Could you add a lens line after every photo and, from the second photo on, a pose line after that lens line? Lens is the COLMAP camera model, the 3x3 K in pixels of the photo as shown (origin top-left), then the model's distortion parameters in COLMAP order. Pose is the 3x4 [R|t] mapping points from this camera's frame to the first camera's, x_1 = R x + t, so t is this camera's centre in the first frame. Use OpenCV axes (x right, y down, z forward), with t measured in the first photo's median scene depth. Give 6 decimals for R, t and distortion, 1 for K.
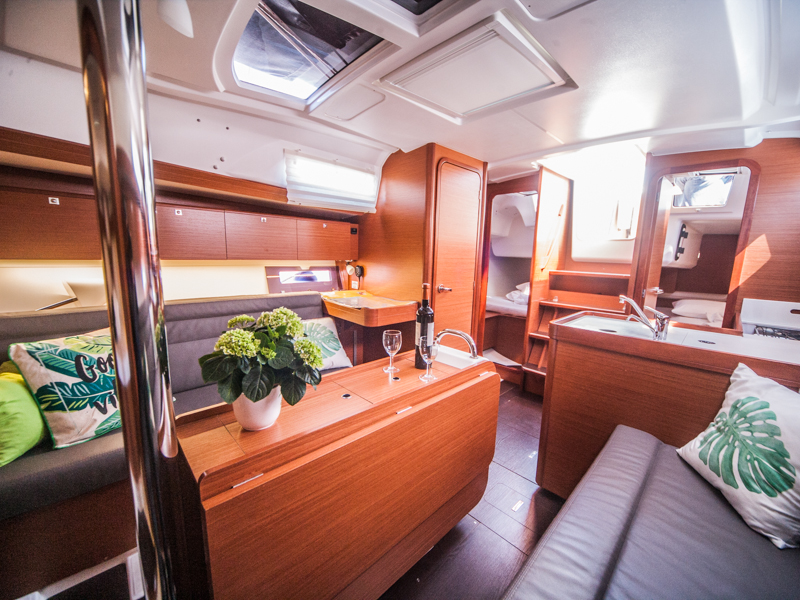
lens RADIAL K [[318.5, 0, 400.0], [0, 318.5, 300.0], [0, 0, 1]] dist [-0.001644, -0.000334]
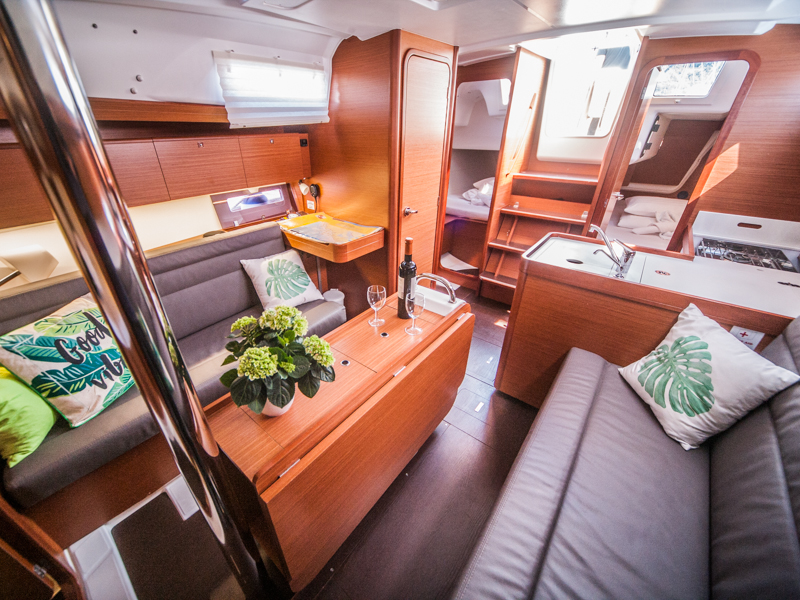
lens RADIAL K [[320.5, 0, 371.7], [0, 320.5, 299.3], [0, 0, 1]] dist [-0.001858, -0.000754]
pose [[0.994378, -0.078693, 0.070853, -0.090877], [0.049541, 0.937107, 0.345509, -0.177308], [-0.093586, -0.340056, 0.935737, 0.033426]]
